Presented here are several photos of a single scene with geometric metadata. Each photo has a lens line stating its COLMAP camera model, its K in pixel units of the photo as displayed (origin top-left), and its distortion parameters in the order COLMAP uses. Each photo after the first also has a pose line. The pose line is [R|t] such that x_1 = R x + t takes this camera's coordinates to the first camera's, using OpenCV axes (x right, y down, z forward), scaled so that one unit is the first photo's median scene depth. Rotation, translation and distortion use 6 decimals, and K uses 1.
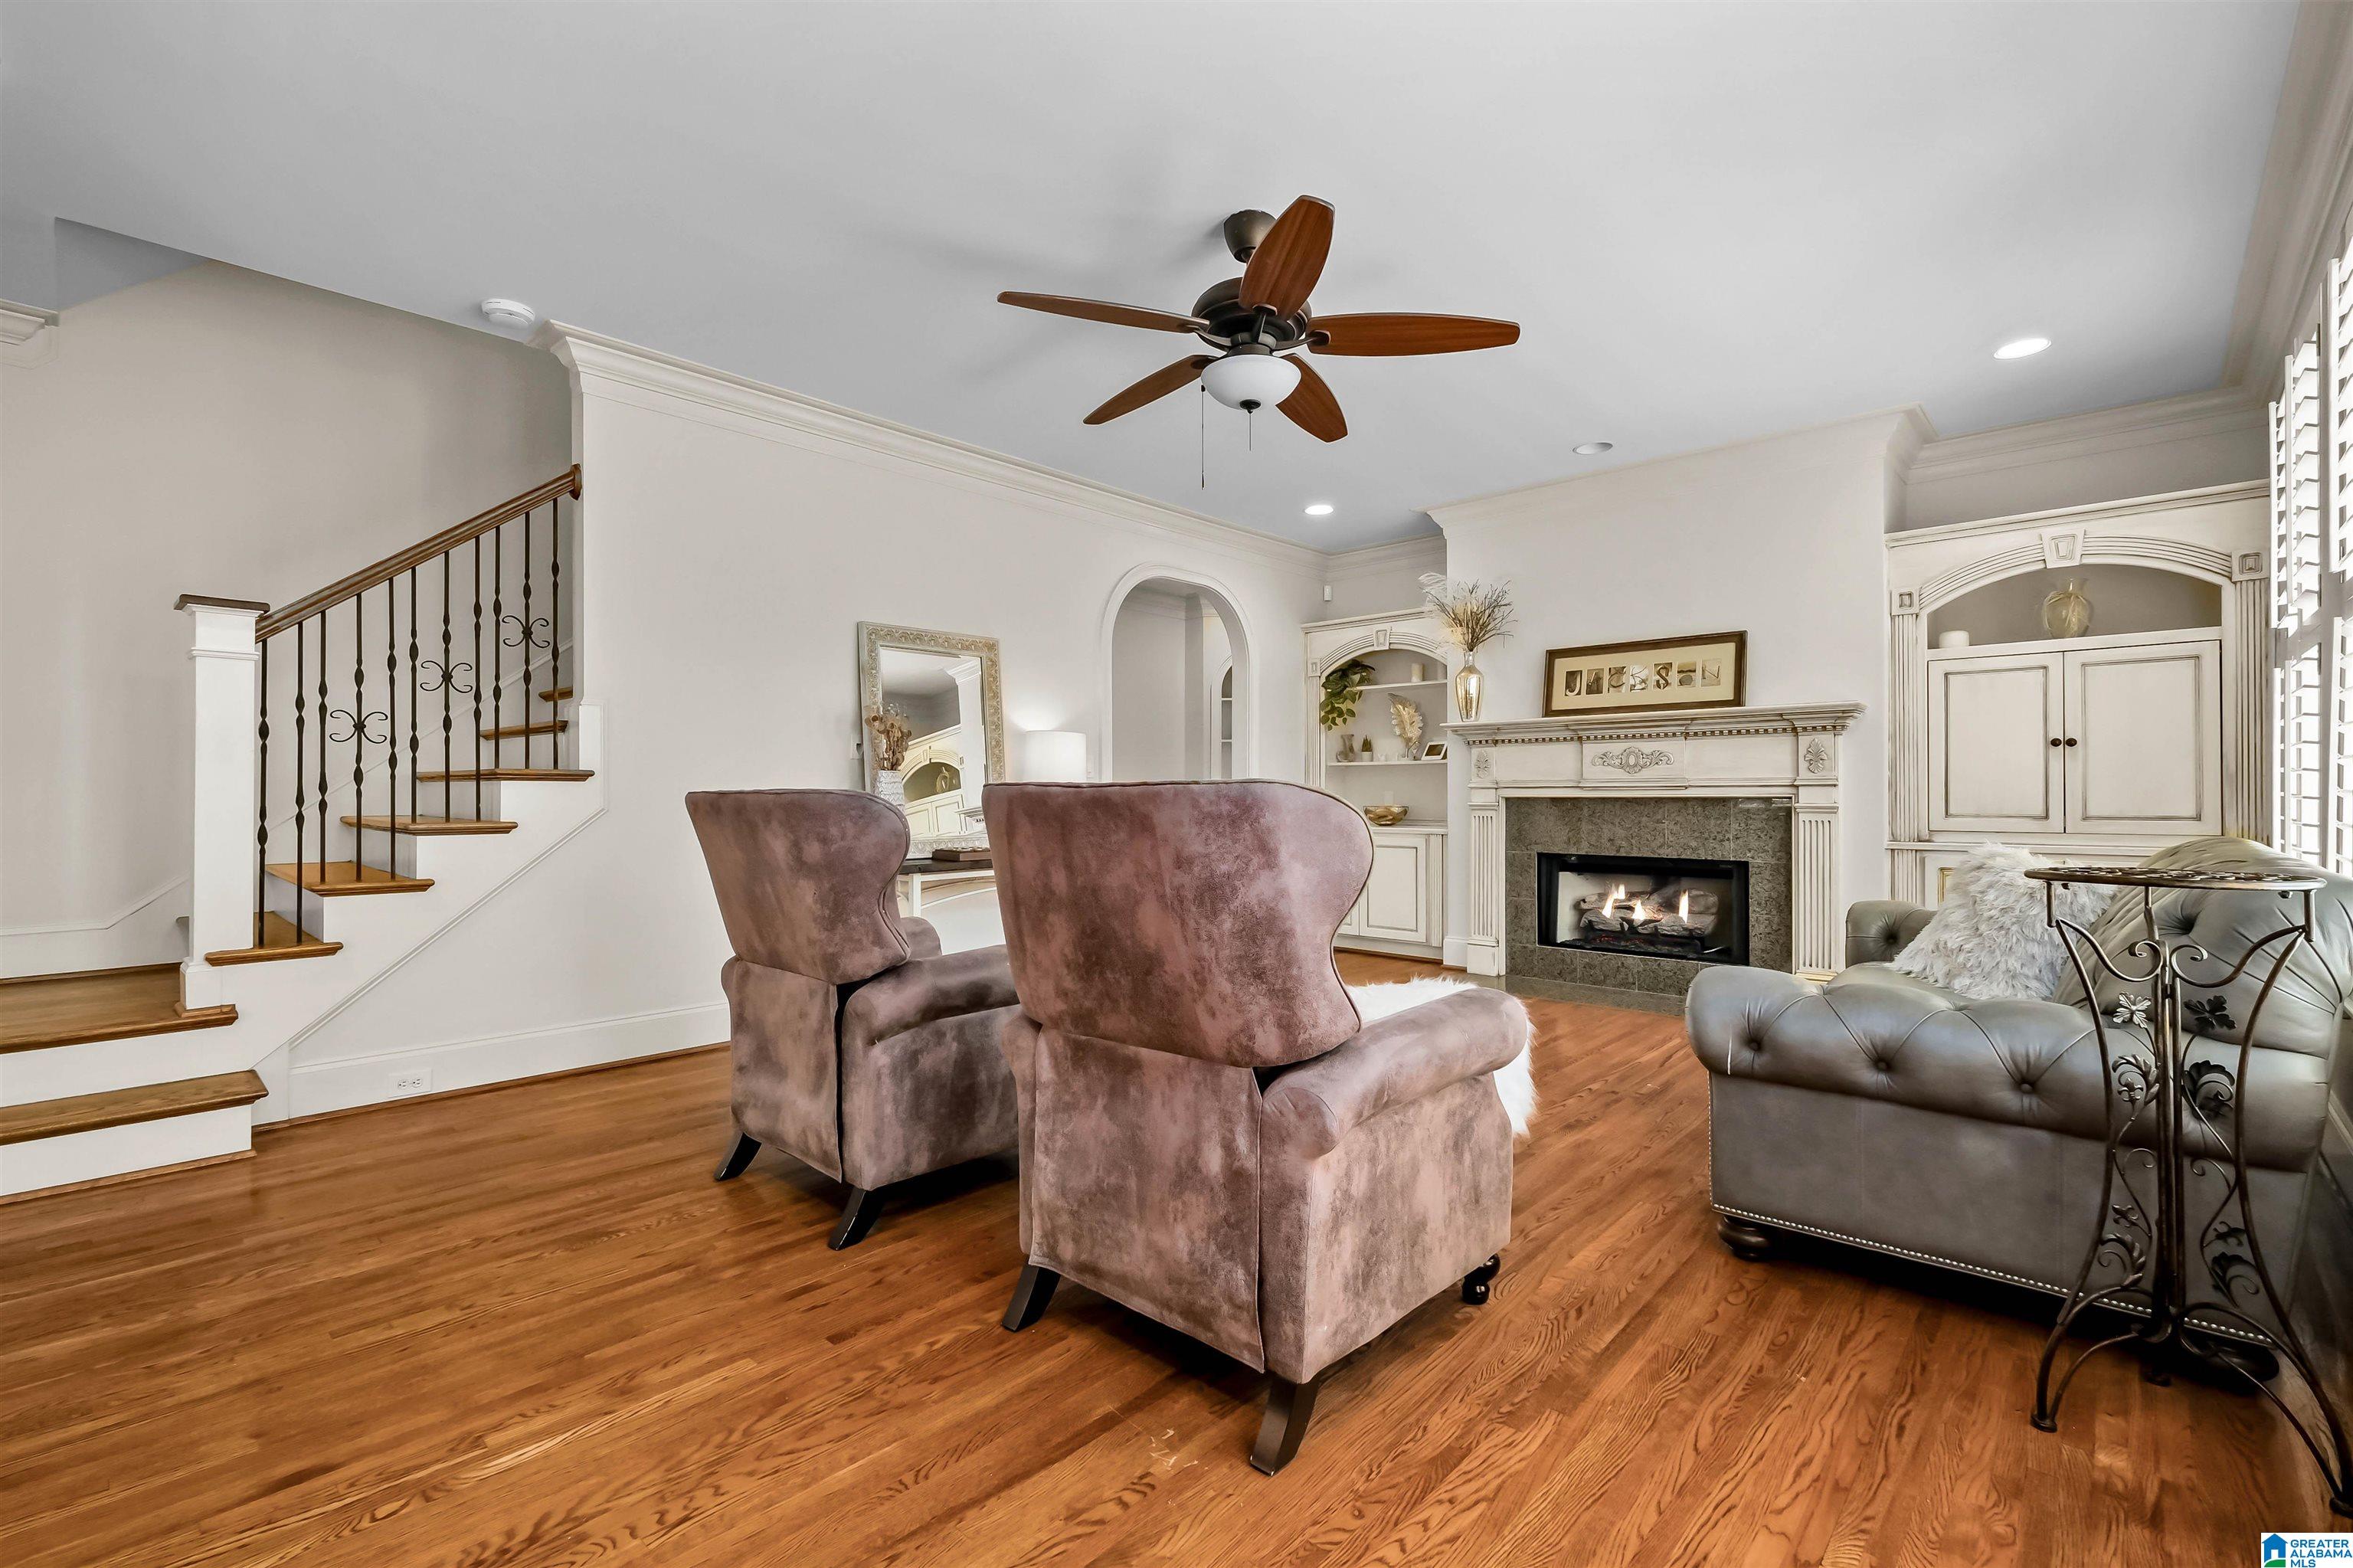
lens RADIAL K [[1037.3, 0, 1170.9], [0, 1037.3, 782.0], [0, 0, 1]] dist [-0.001236, -0.000290]
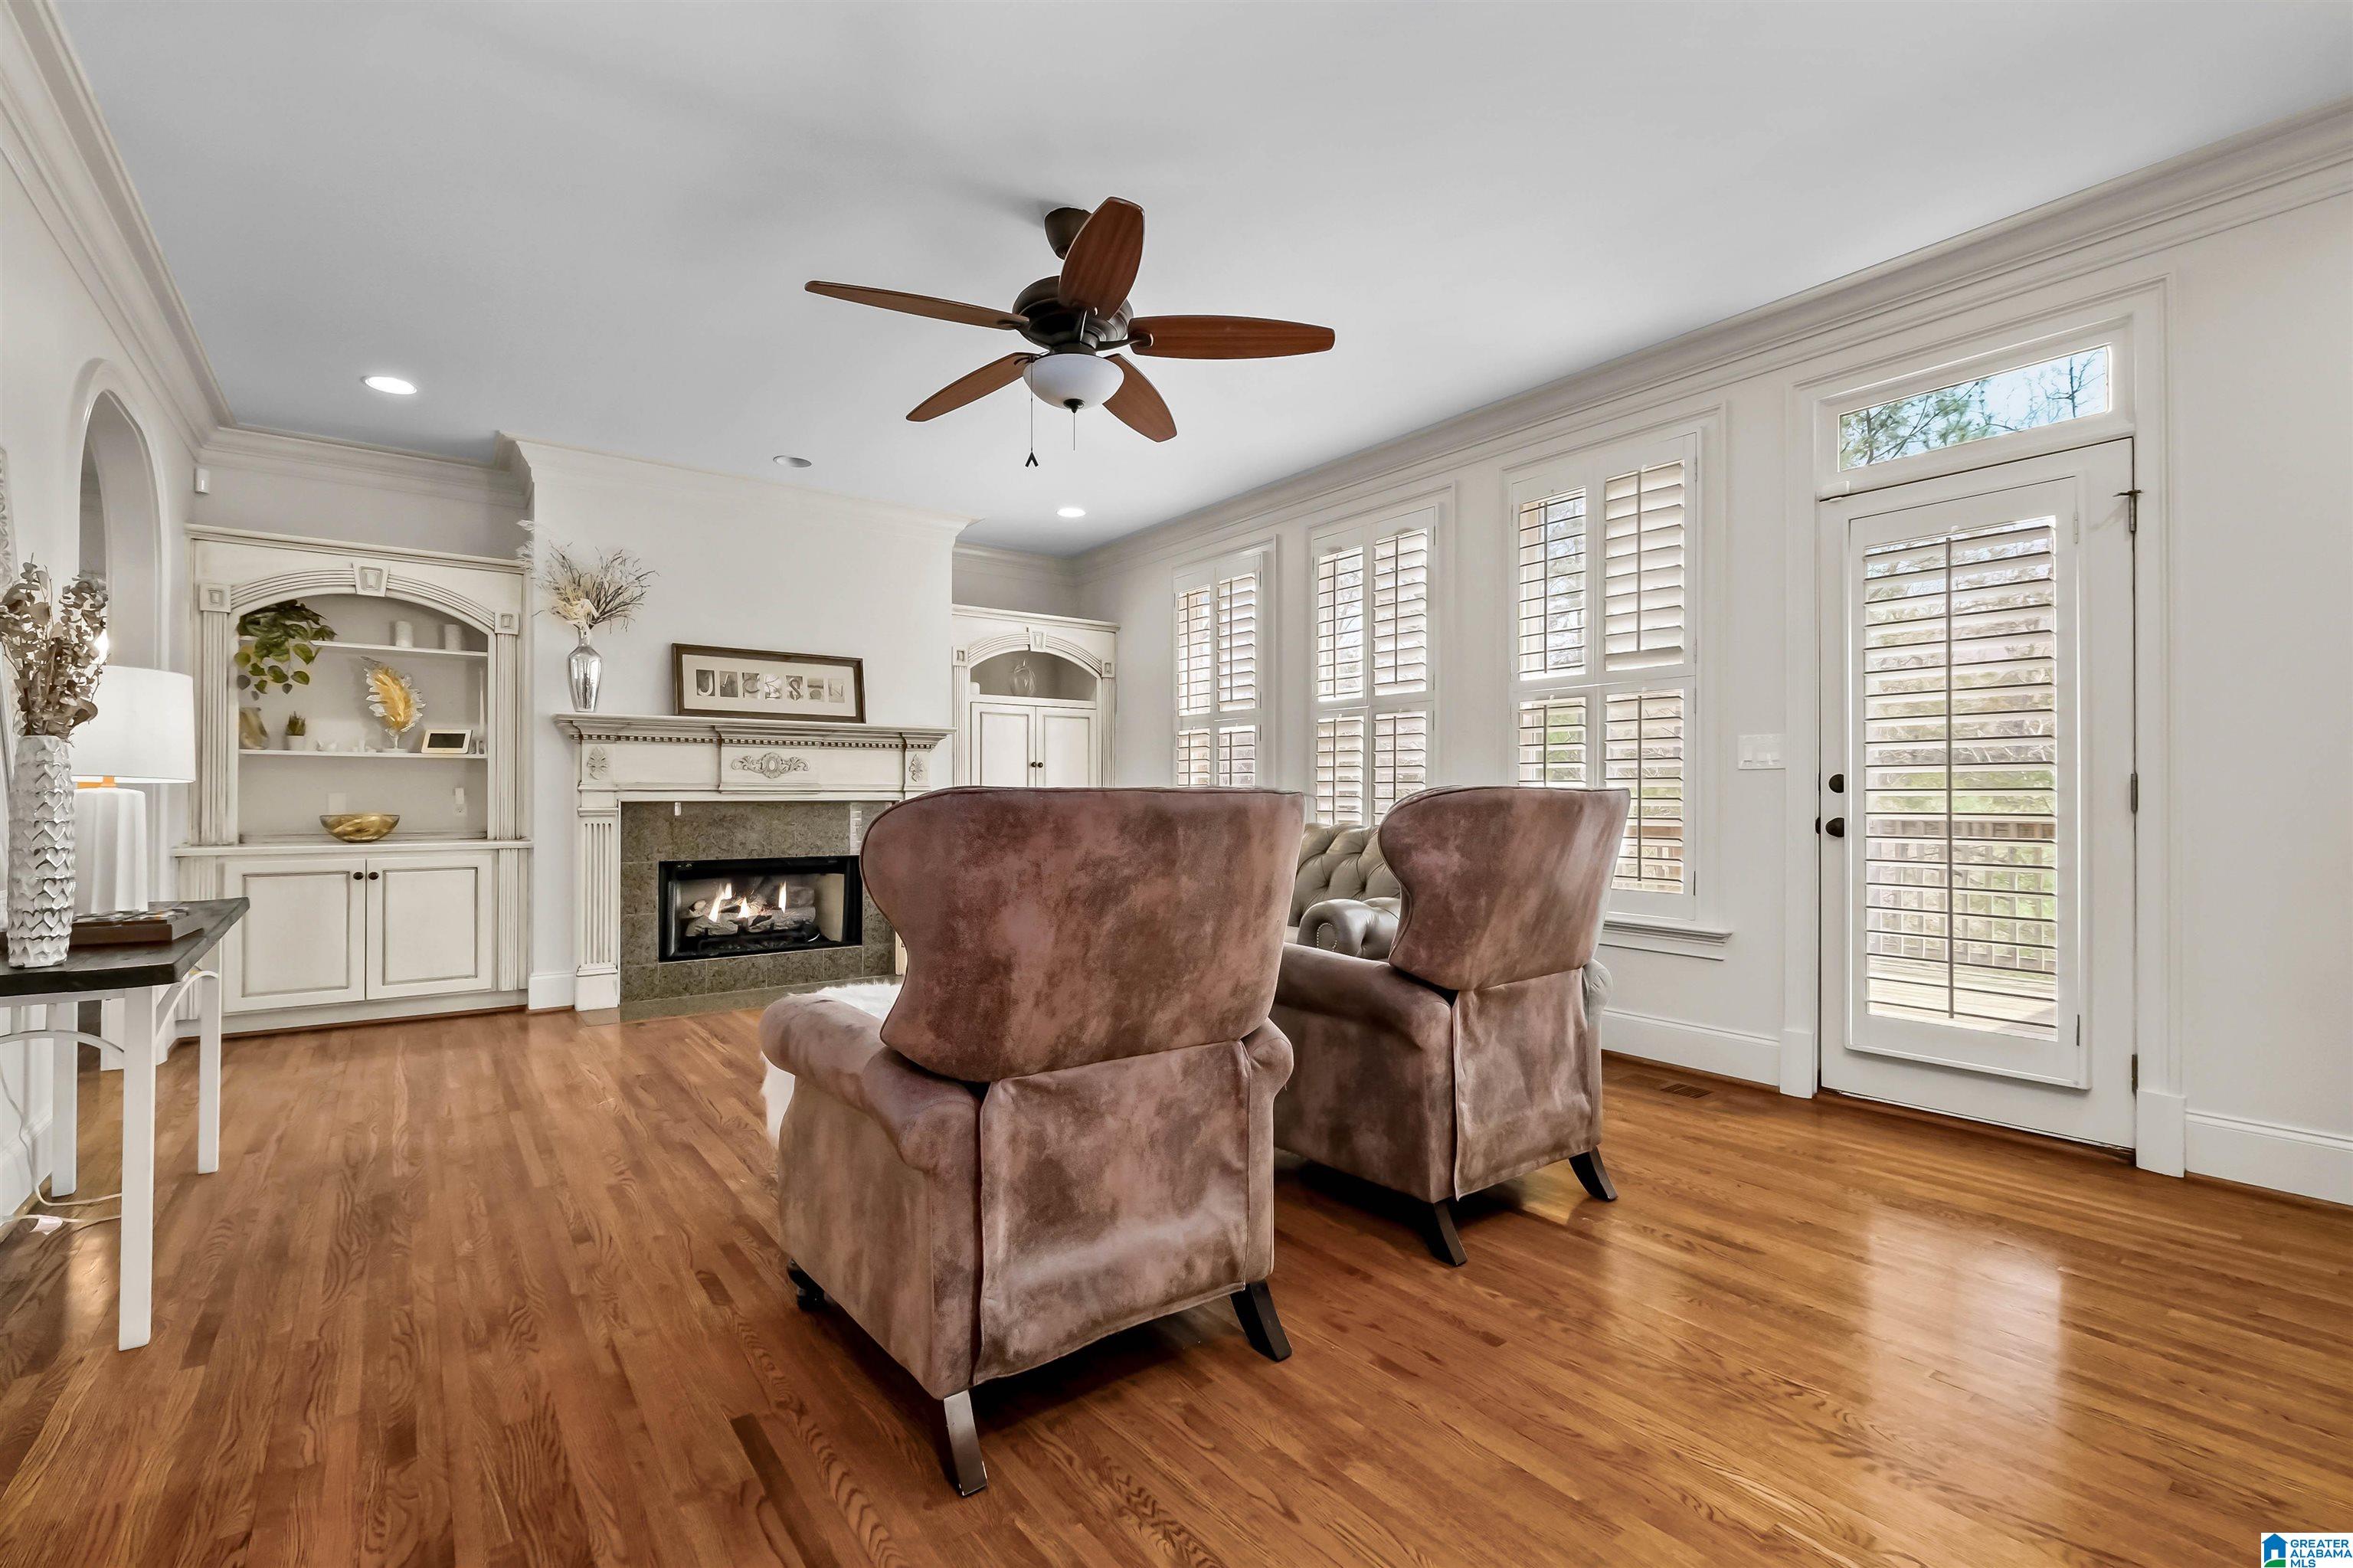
lens RADIAL K [[1037.3, 0, 1169.3], [0, 1037.3, 789.6], [0, 0, 1]] dist [-0.001236, -0.000290]
pose [[0.179429, 0.008720, 0.983732, -0.491291], [-0.011038, 0.999916, -0.006850, 0.005834], [-0.983709, -0.009629, 0.179510, 0.407610]]
